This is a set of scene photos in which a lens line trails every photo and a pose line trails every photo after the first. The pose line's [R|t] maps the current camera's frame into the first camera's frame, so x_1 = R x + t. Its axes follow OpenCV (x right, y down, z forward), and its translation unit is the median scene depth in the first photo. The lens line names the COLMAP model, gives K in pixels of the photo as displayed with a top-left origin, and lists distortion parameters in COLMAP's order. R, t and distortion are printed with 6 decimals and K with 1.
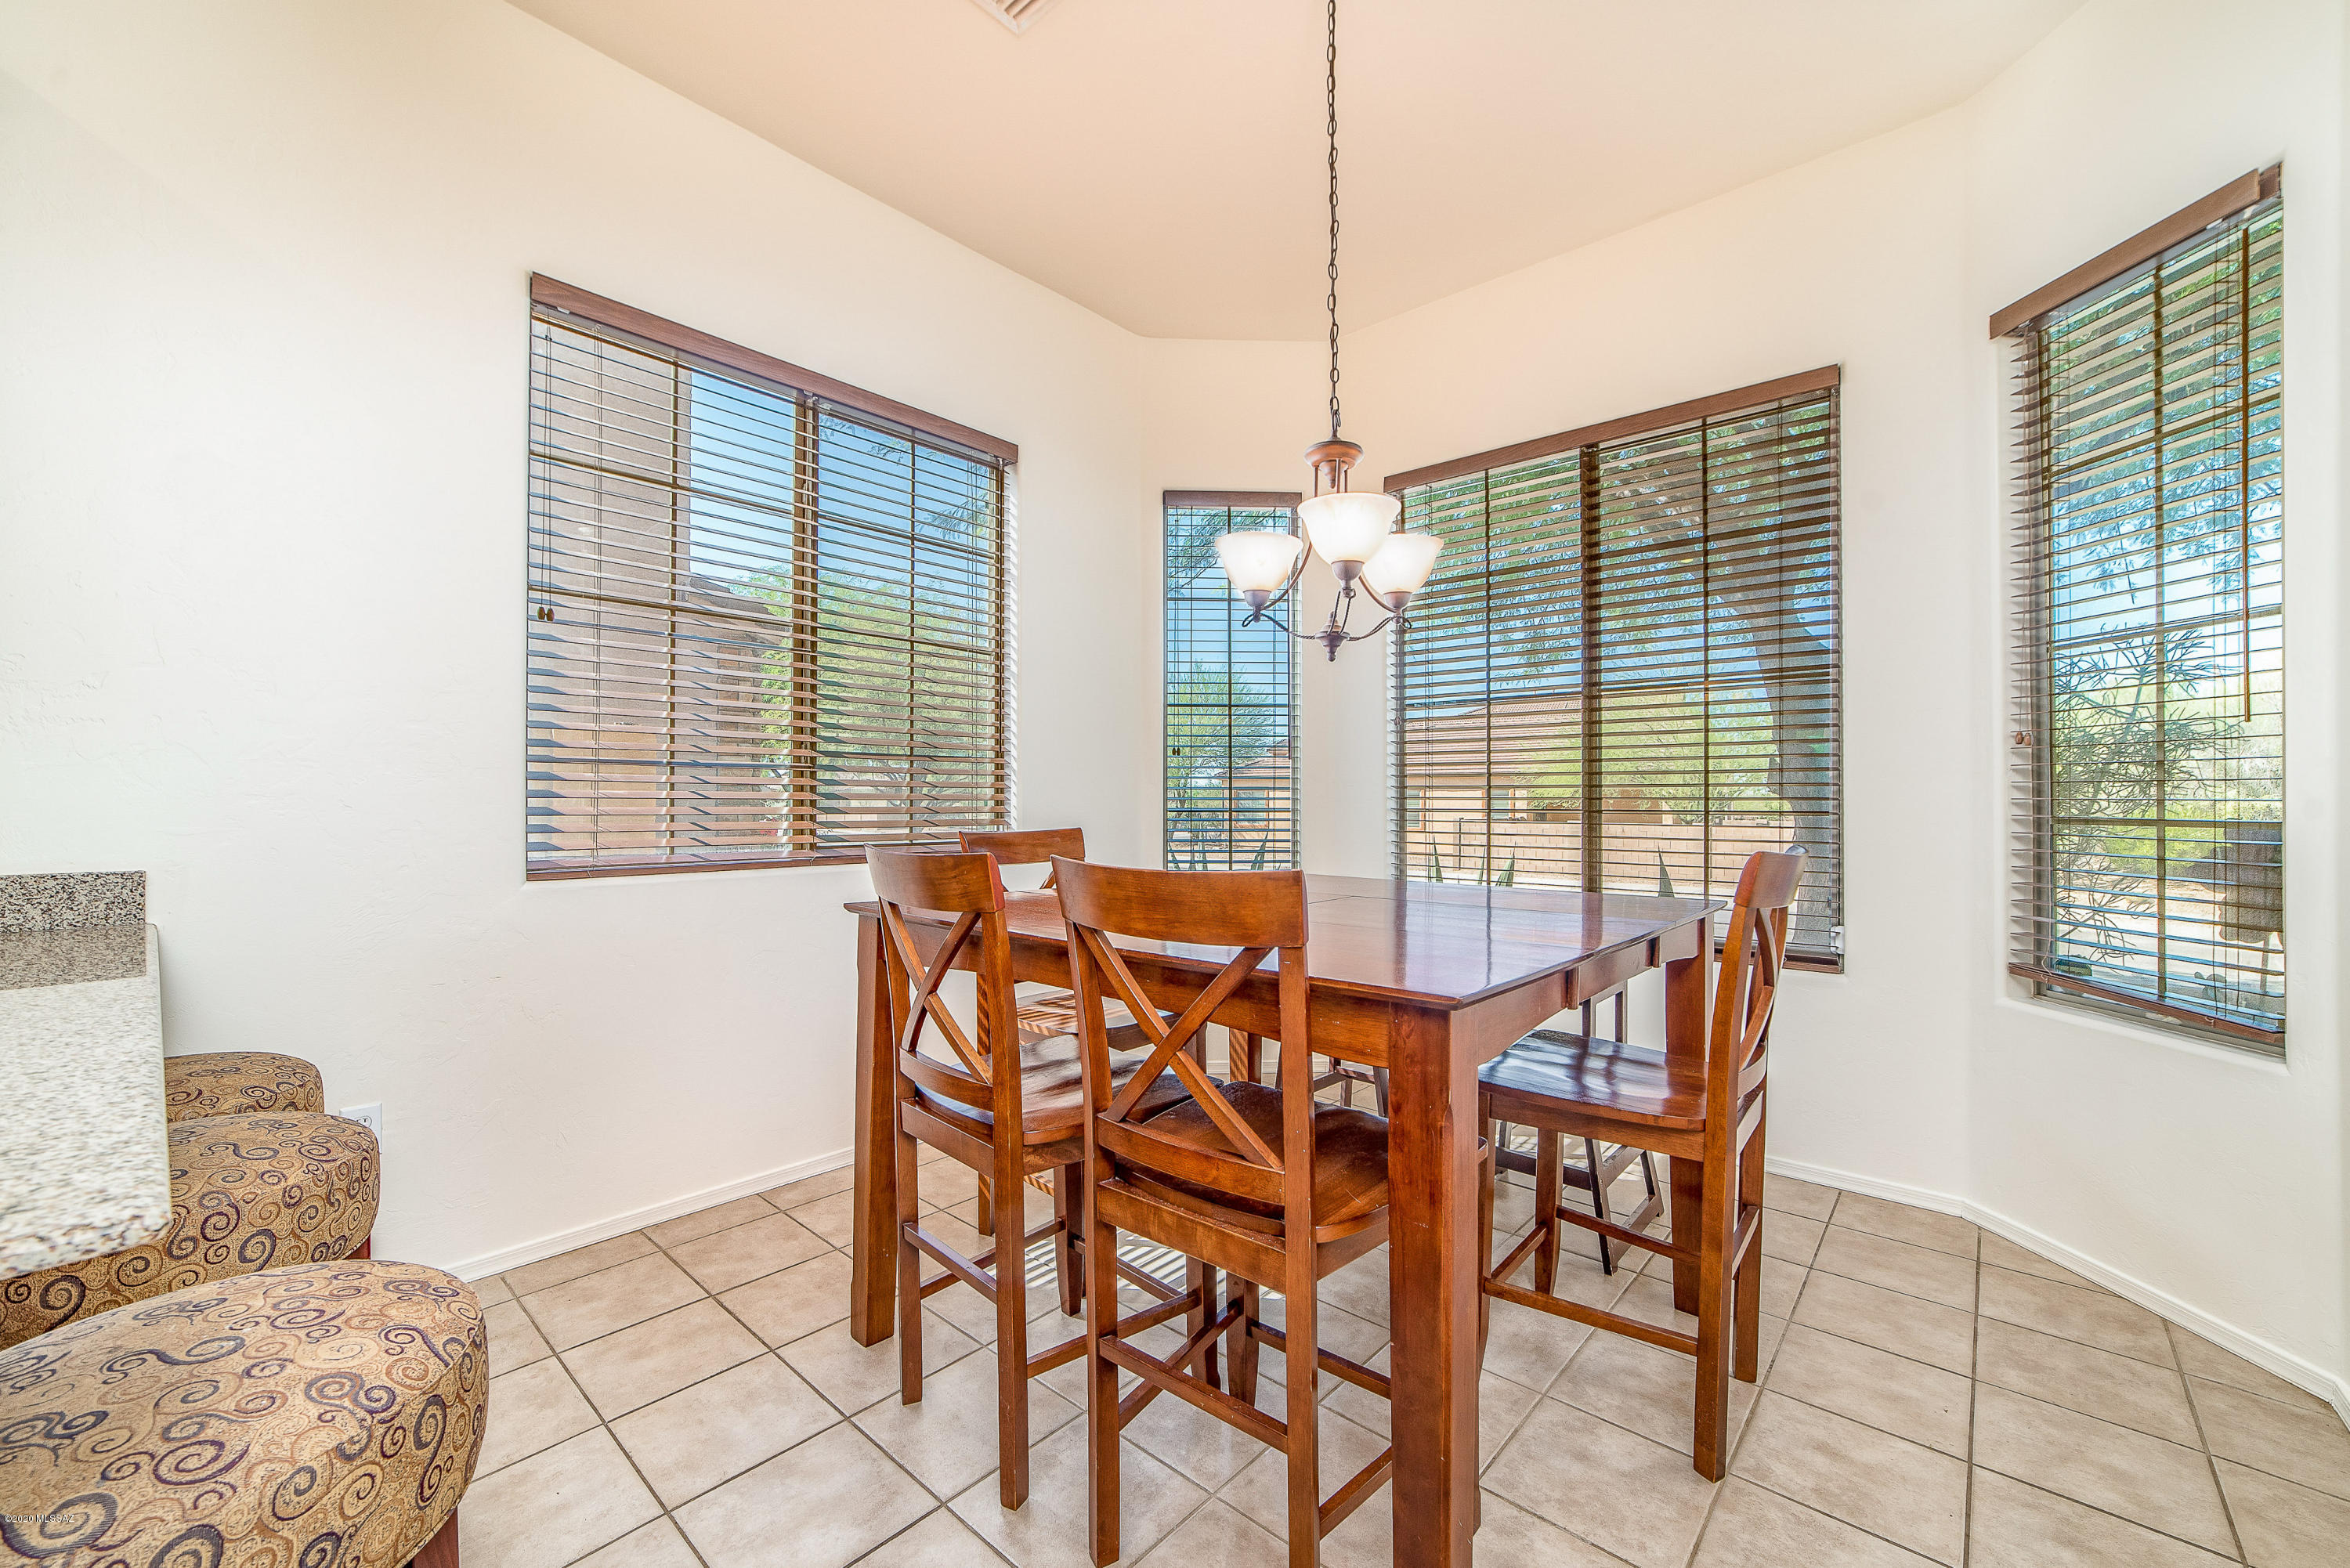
lens RADIAL K [[907.4, 0, 1179.9], [0, 907.4, 796.2], [0, 0, 1]] dist [-0.016631, 0.000012]
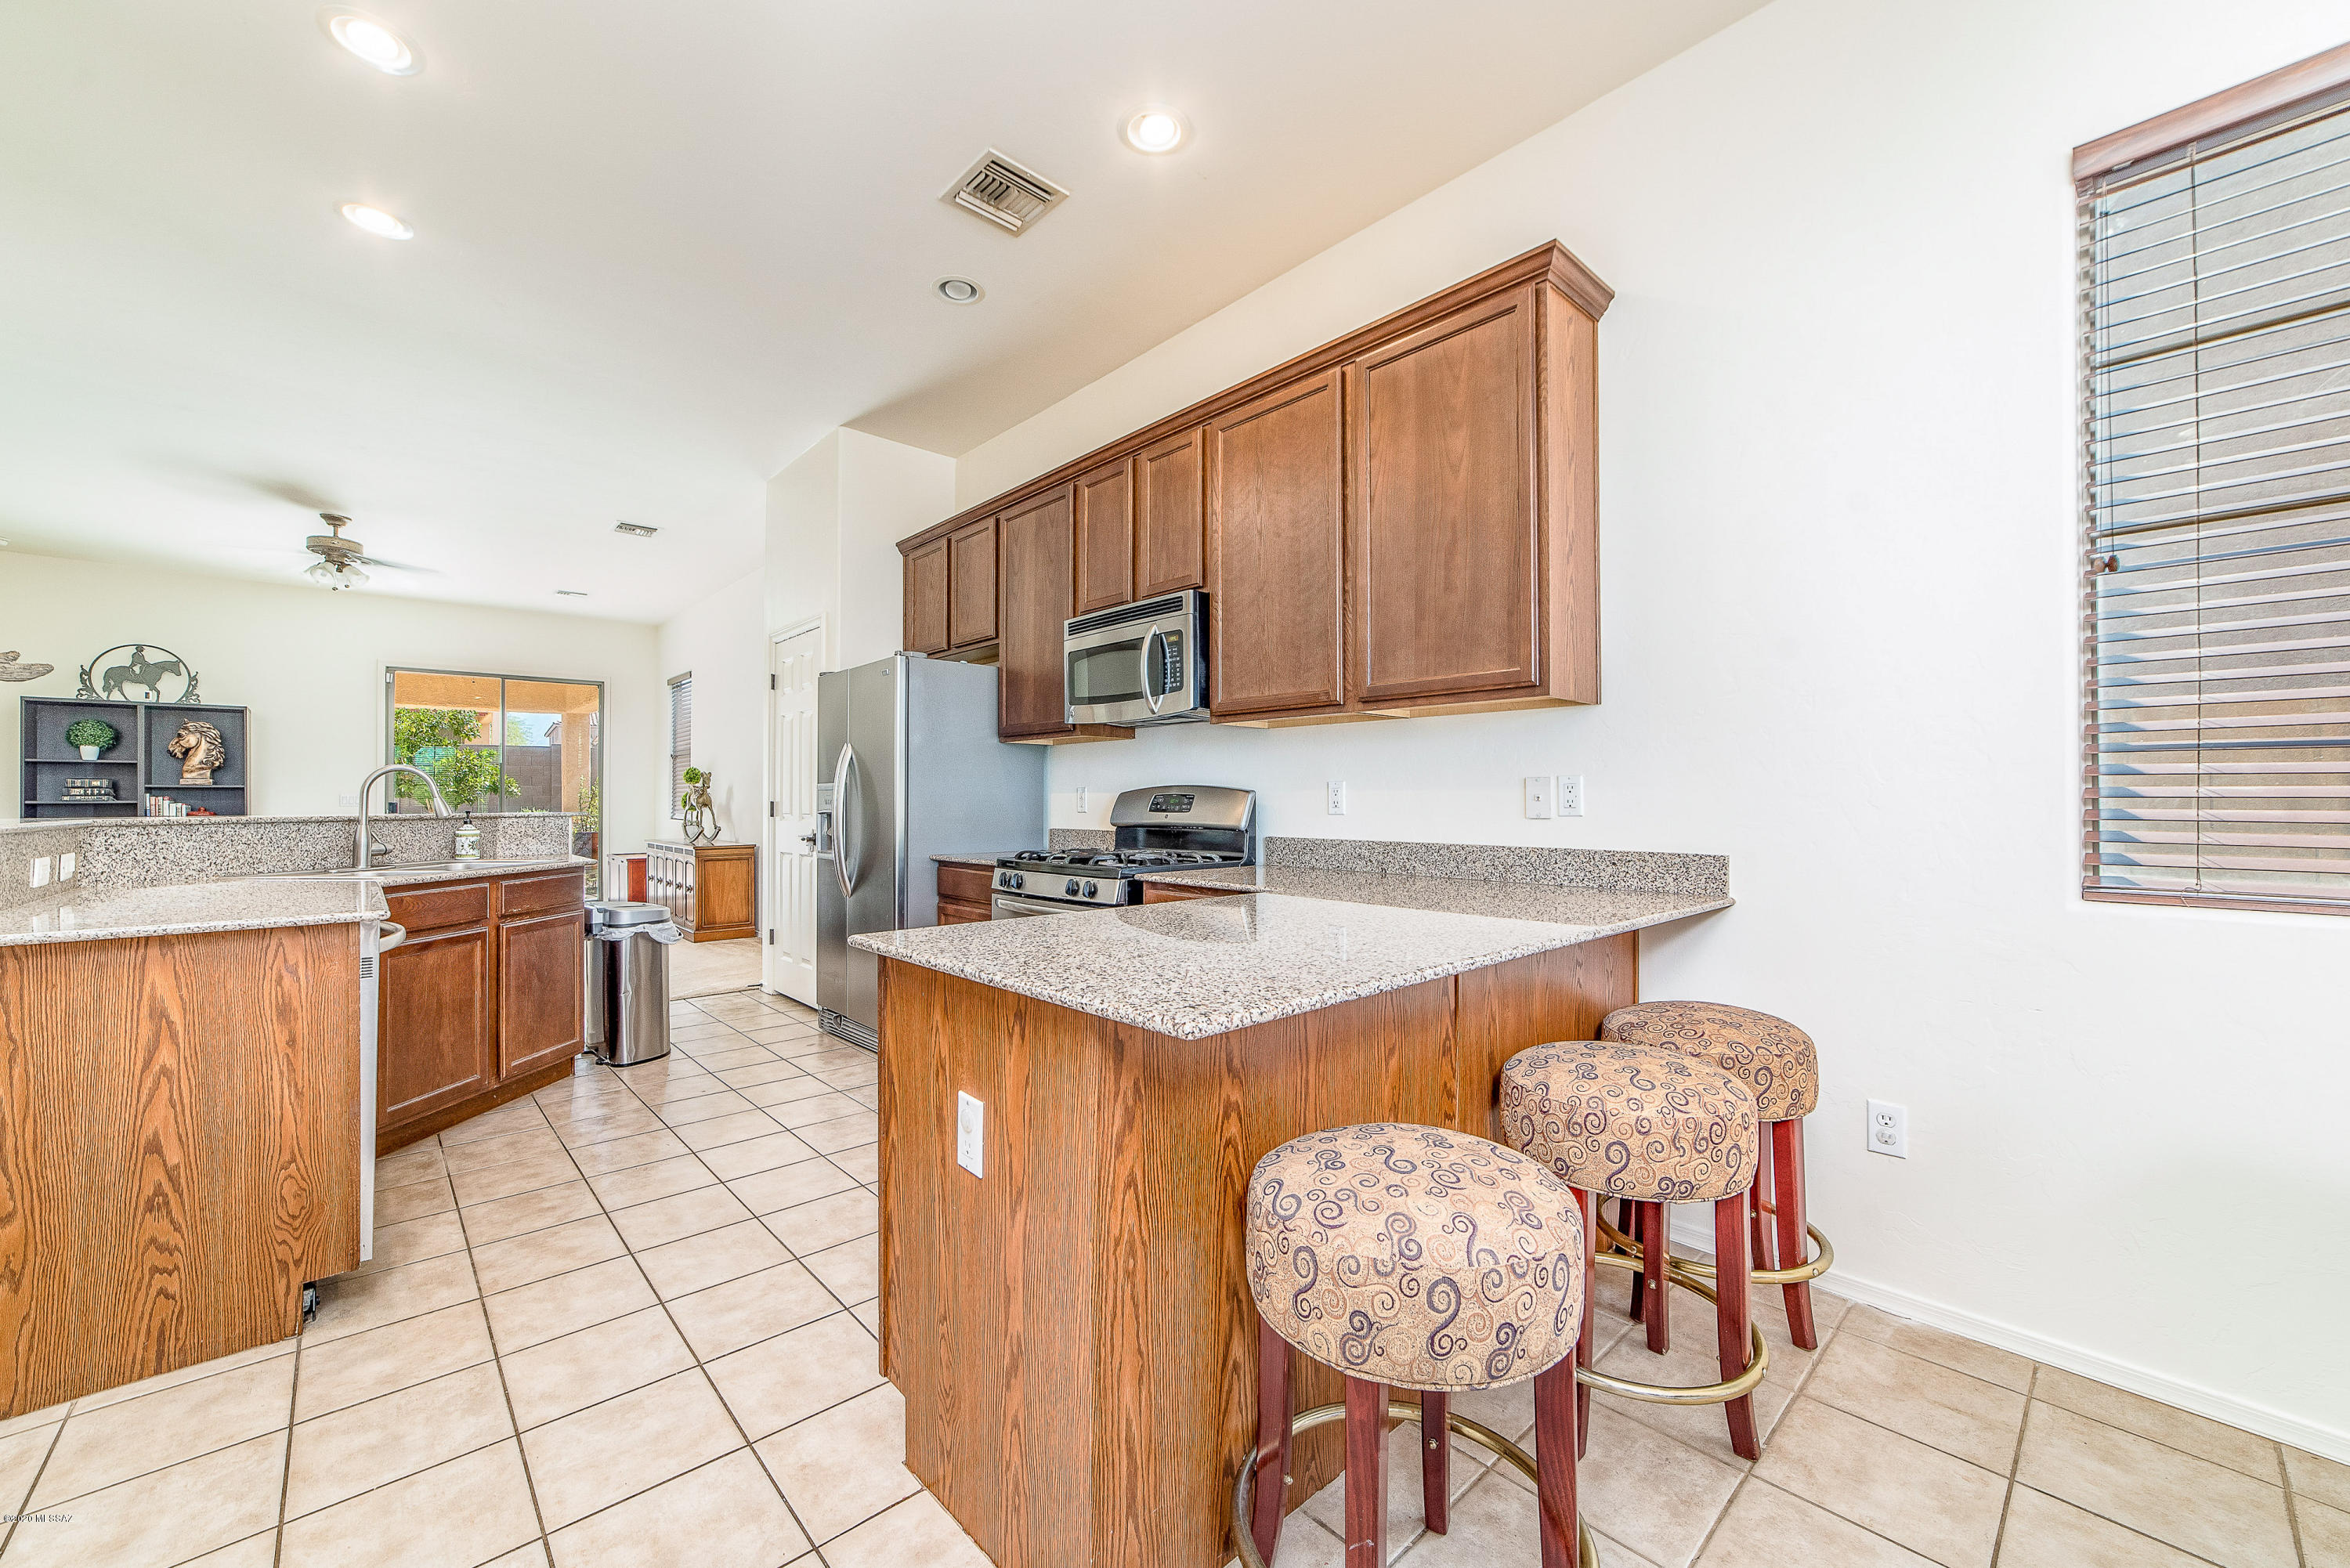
lens RADIAL K [[910.5, 0, 1167.6], [0, 910.5, 794.5], [0, 0, 1]] dist [-0.016856, 0.007264]
pose [[-0.110811, -0.002566, -0.993838, 0.171963], [0.005401, 0.999980, -0.003184, -0.002864], [0.993827, -0.005720, -0.110795, 0.269079]]
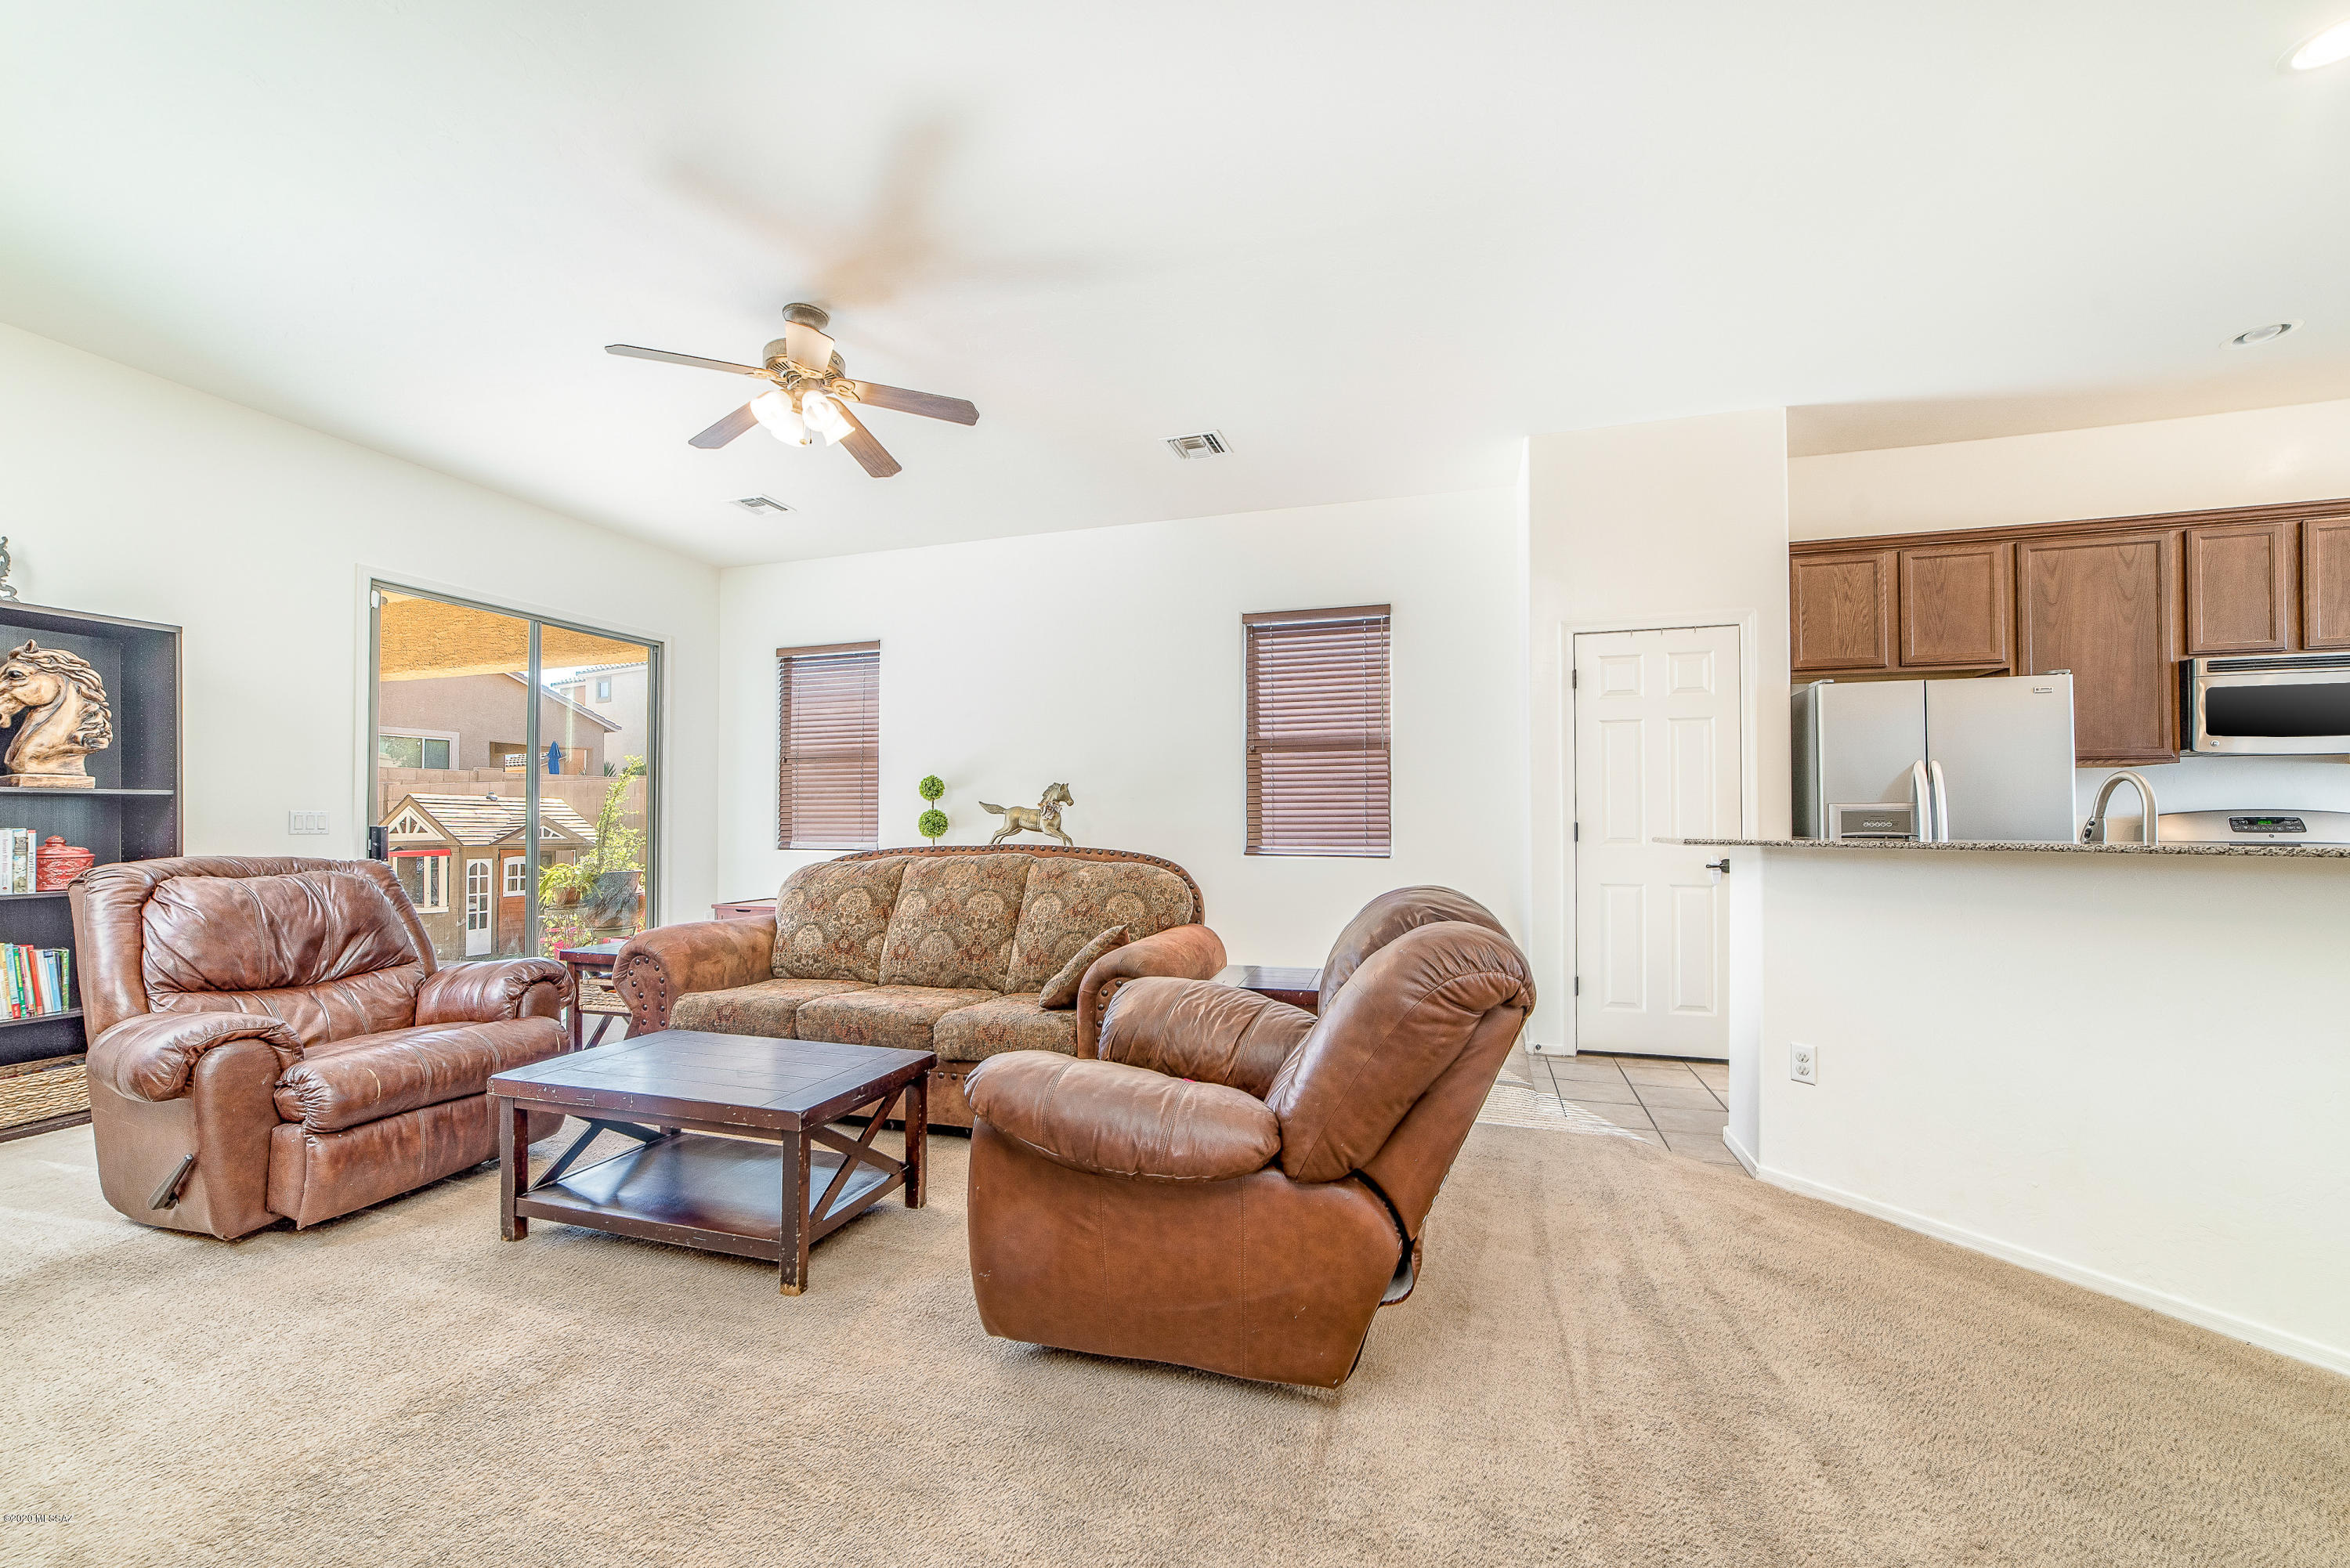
lens RADIAL K [[910.5, 0, 1167.6], [0, 910.5, 794.5], [0, 0, 1]] dist [-0.016856, 0.007264]
pose [[0.405702, -0.025805, -0.913641, -0.495307], [0.003284, 0.999636, -0.026775, -0.011056], [0.914000, 0.007862, 0.405639, -2.119173]]
